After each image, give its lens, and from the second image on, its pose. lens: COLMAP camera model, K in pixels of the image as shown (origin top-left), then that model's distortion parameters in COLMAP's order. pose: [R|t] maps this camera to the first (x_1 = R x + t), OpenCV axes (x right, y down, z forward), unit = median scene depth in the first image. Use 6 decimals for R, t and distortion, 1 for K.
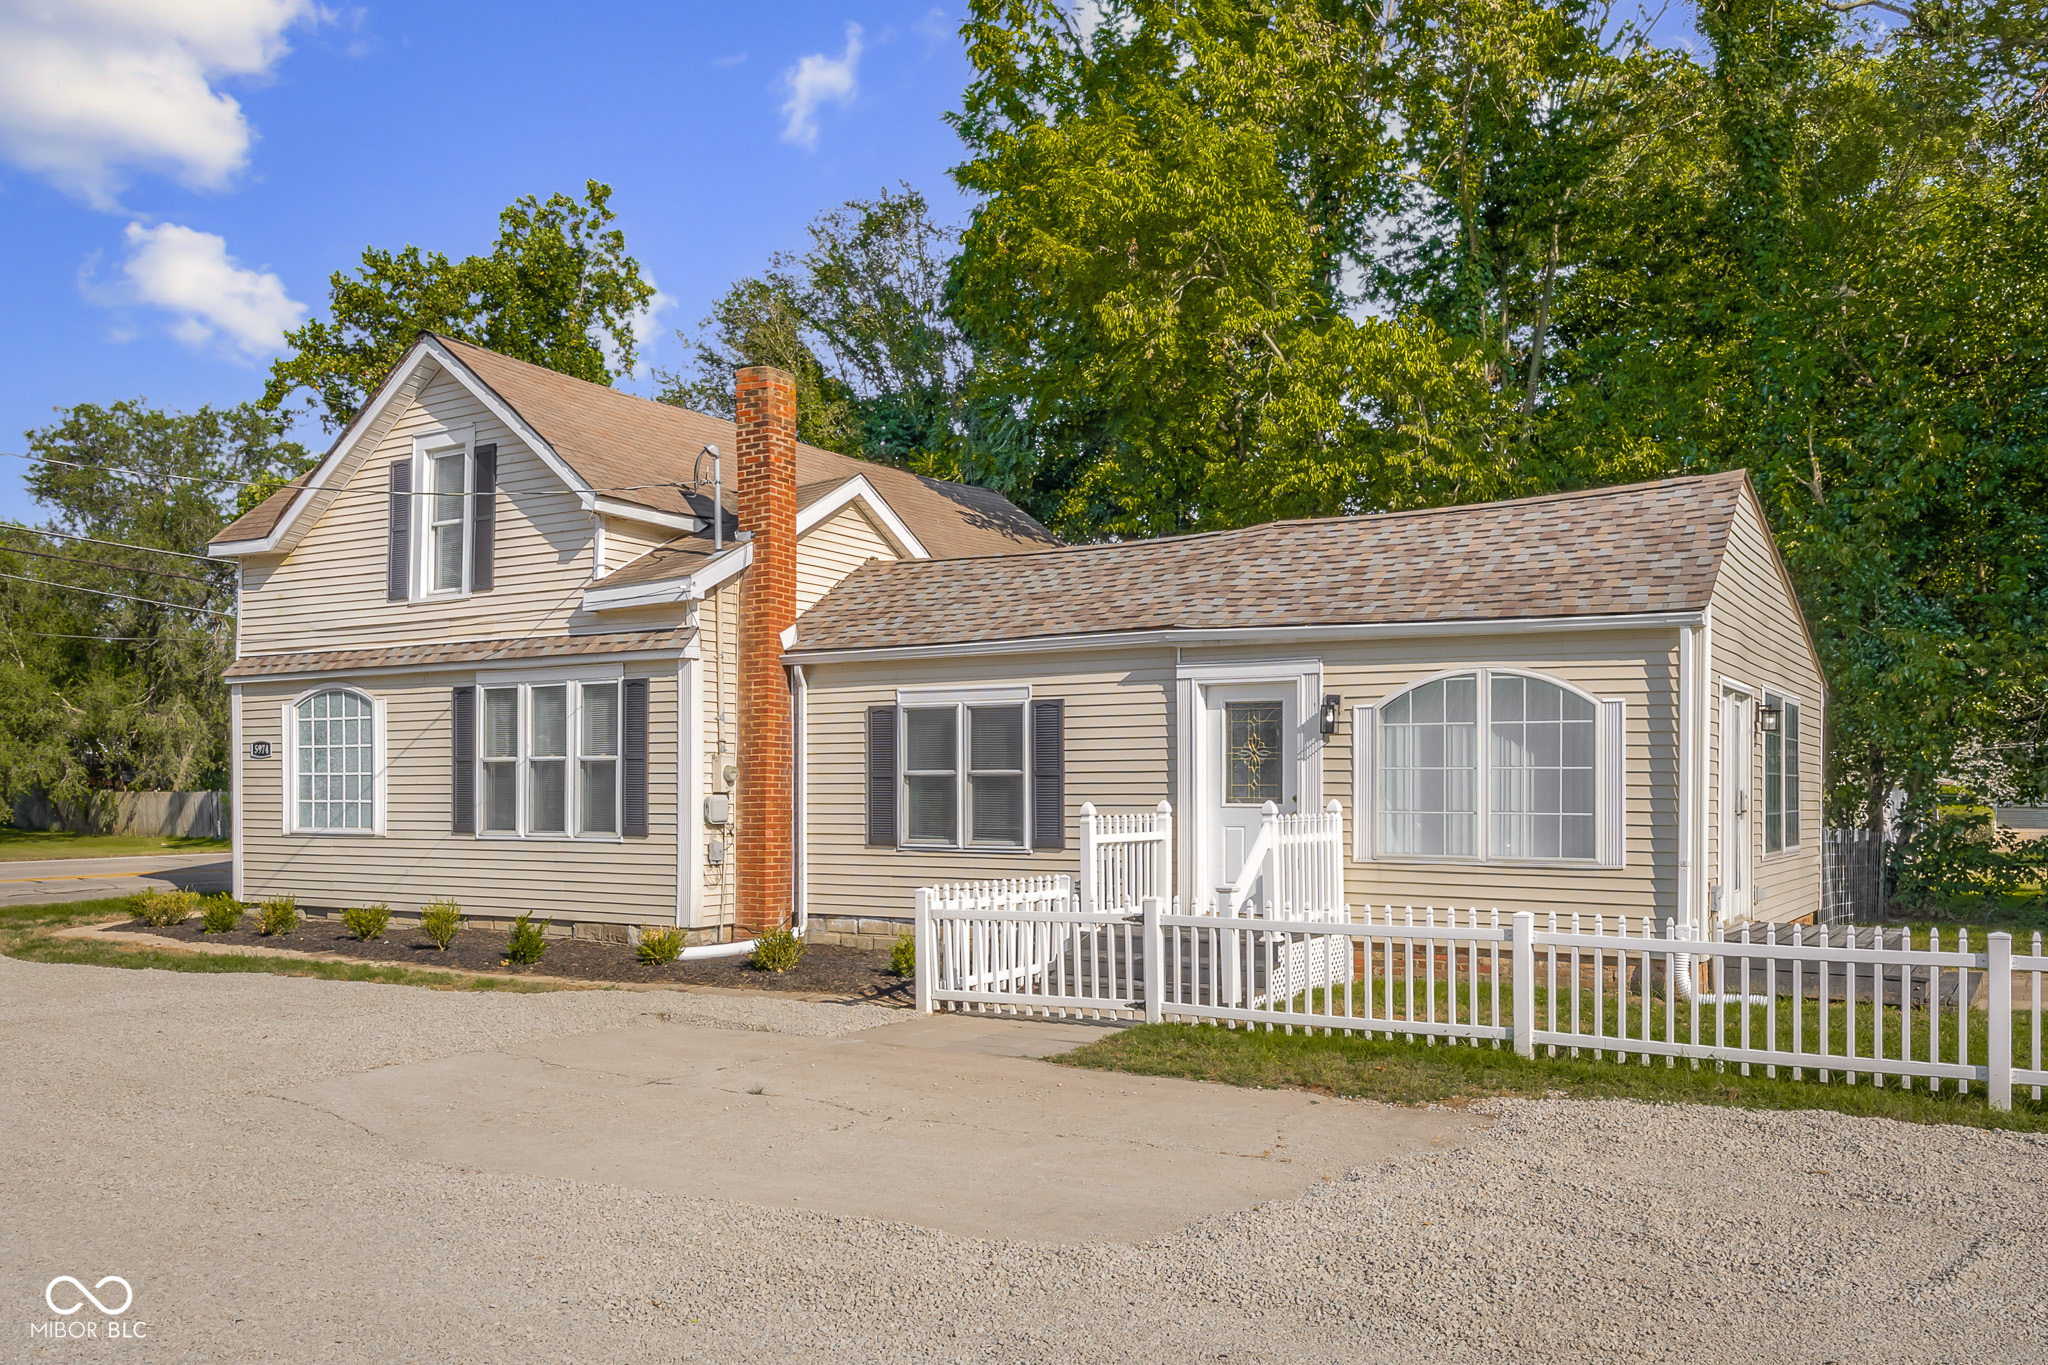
lens RADIAL K [[1696.7, 0, 1003.4], [0, 1696.7, 789.2], [0, 0, 1]] dist [-0.010092, 0.005289]
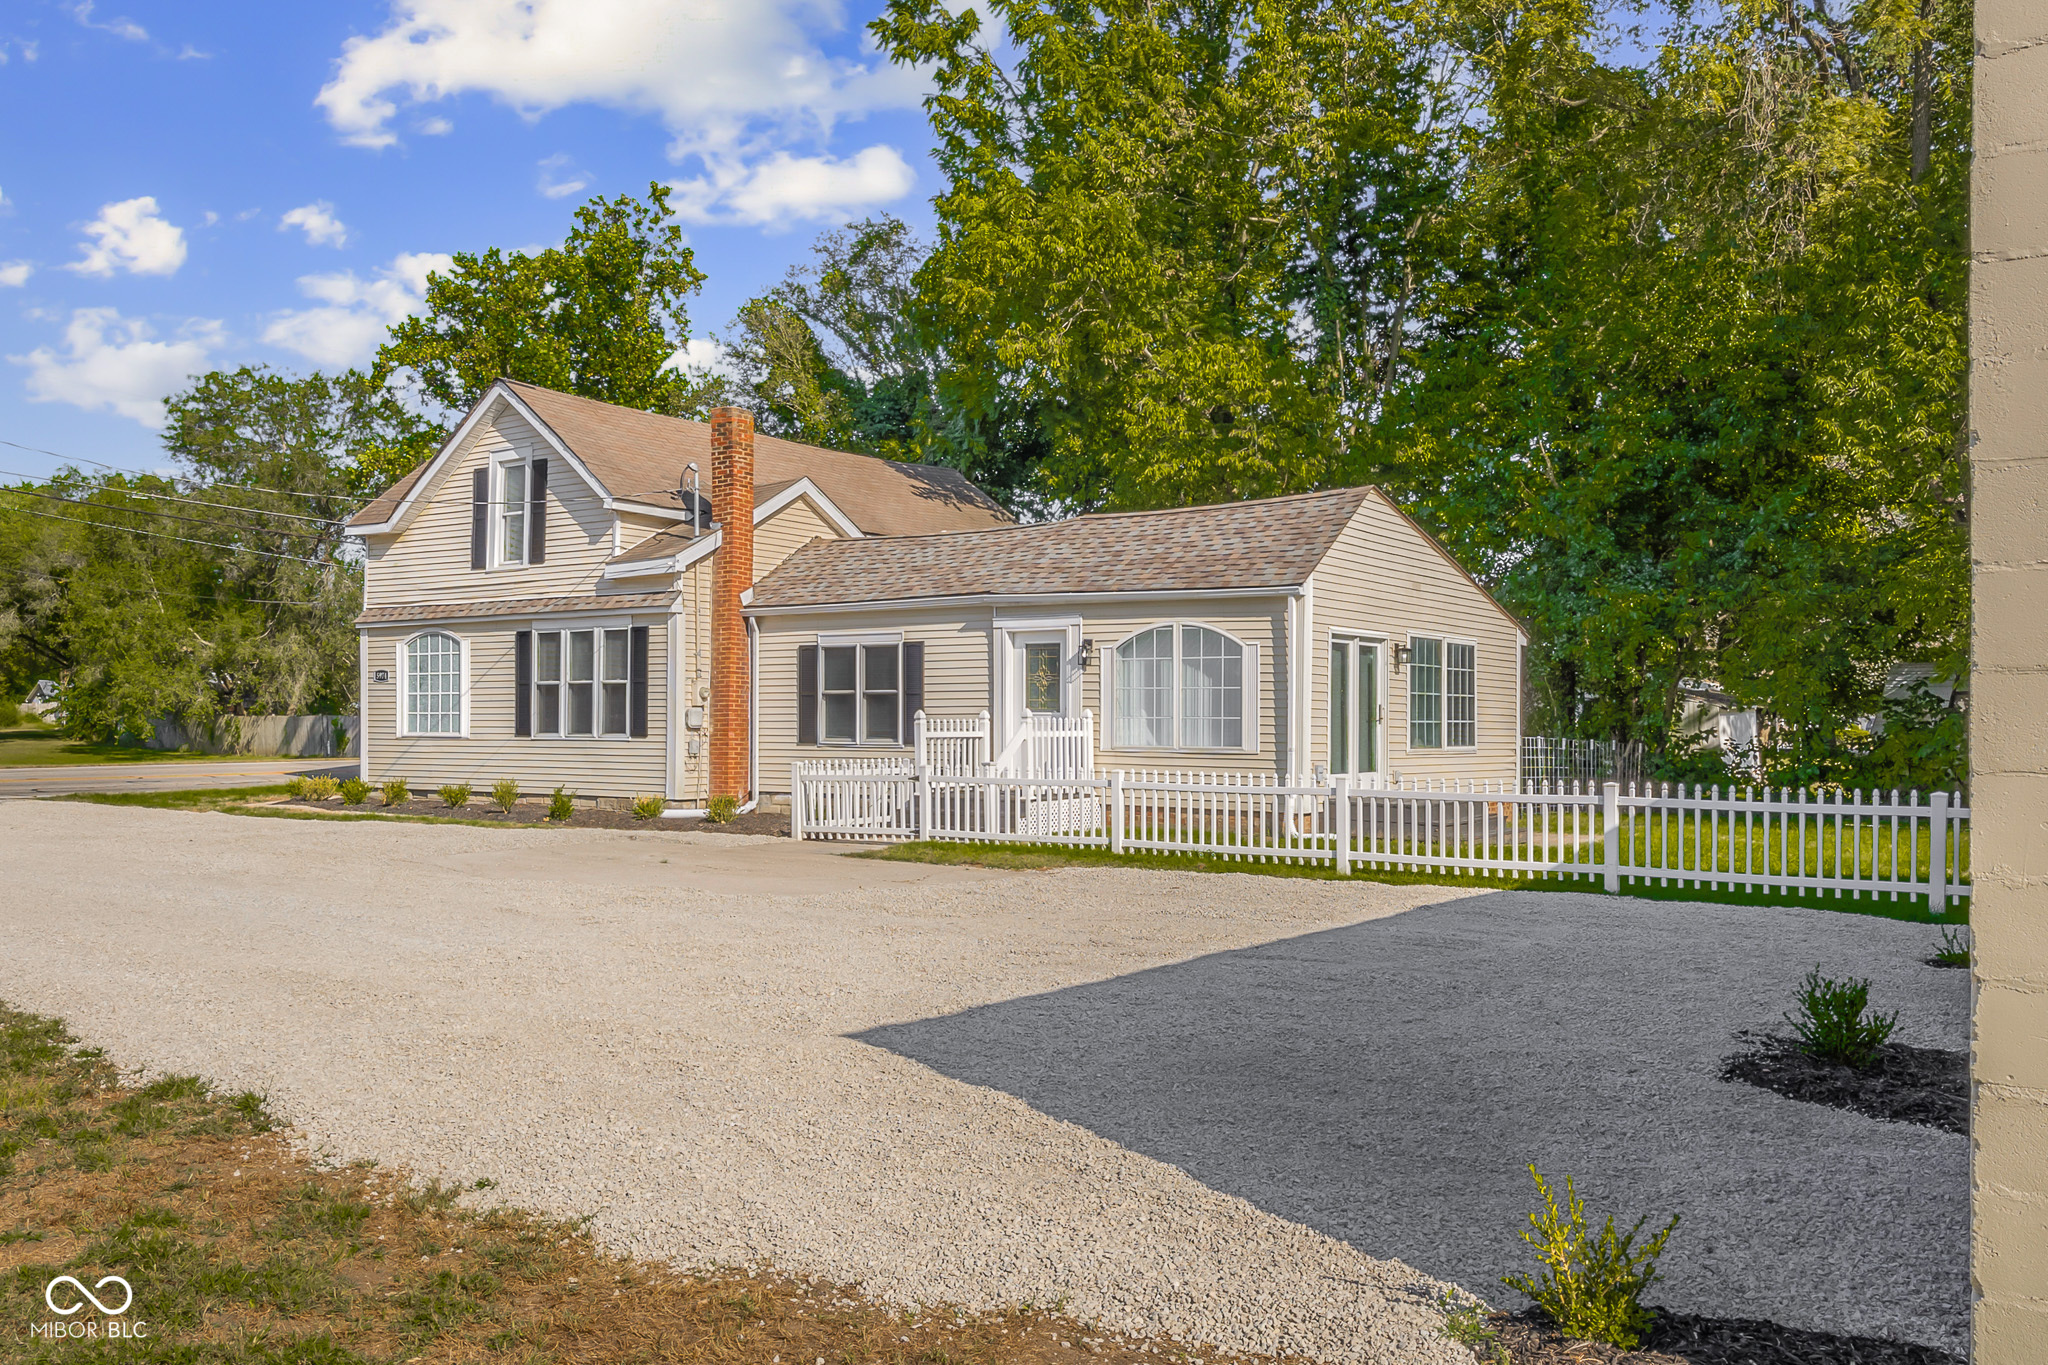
lens RADIAL K [[1696.7, 0, 984.6], [0, 1696.7, 710.5], [0, 0, 1]] dist [-0.010092, 0.005289]
pose [[0.998284, 0.001658, -0.058540, 0.157102], [-0.001946, 0.999986, -0.004866, 0.012247], [0.058531, 0.004972, 0.998273, -0.411151]]
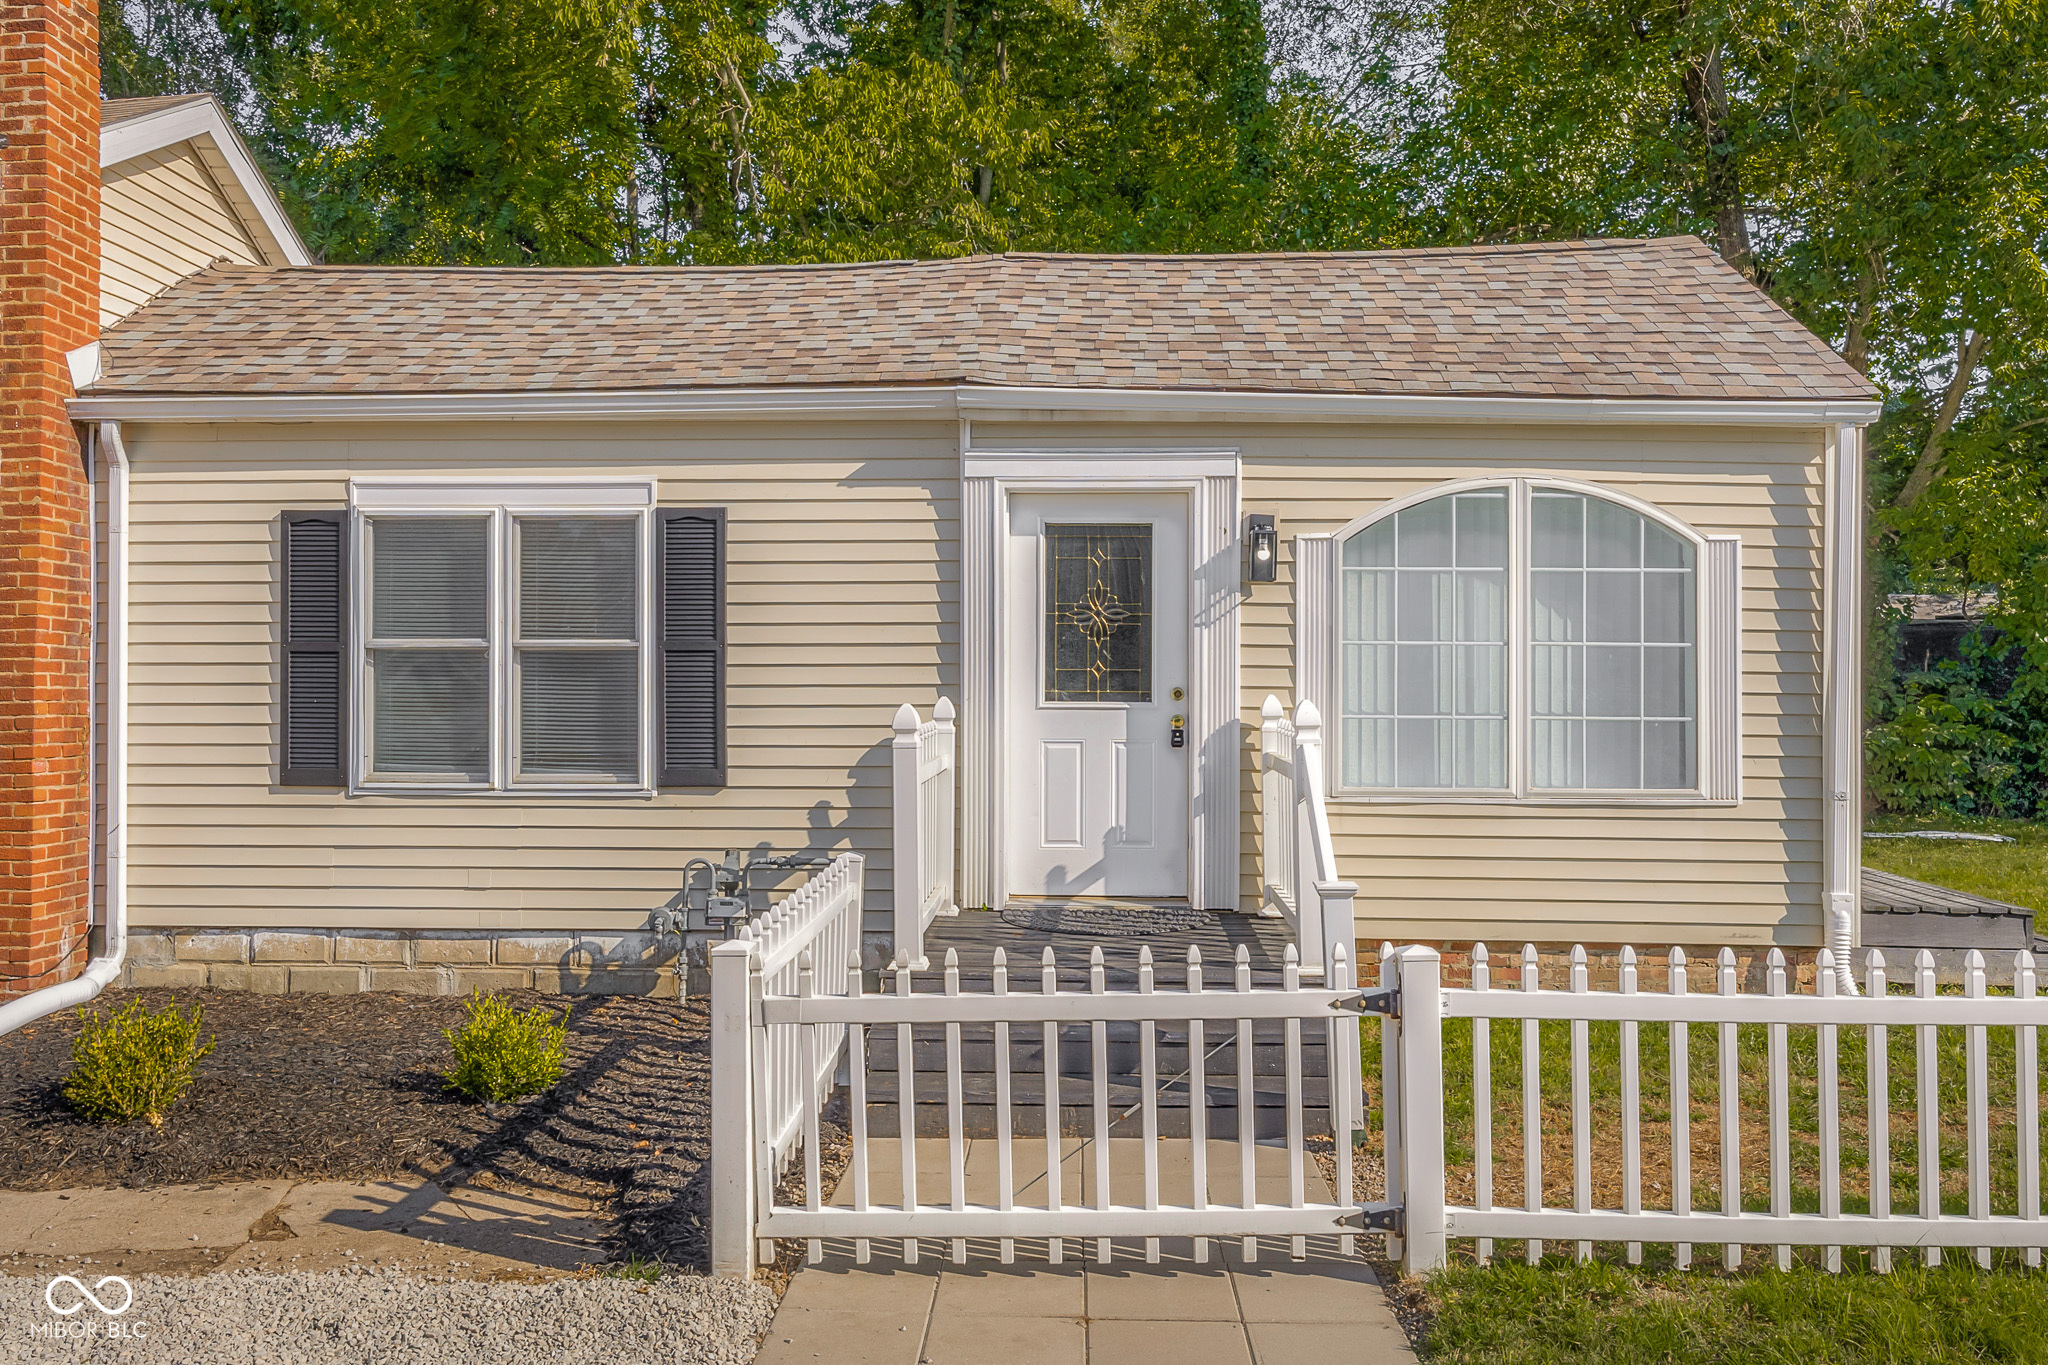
lens RADIAL K [[1580.1, 0, 1055.0], [0, 1580.1, 659.3], [0, 0, 1]] dist [-0.004682, 0.009388]
pose [[0.865242, 0.006170, 0.501317, -0.113042], [-0.002450, 0.999964, -0.008077, -0.001423], [-0.501349, 0.005760, 0.865226, 0.467011]]
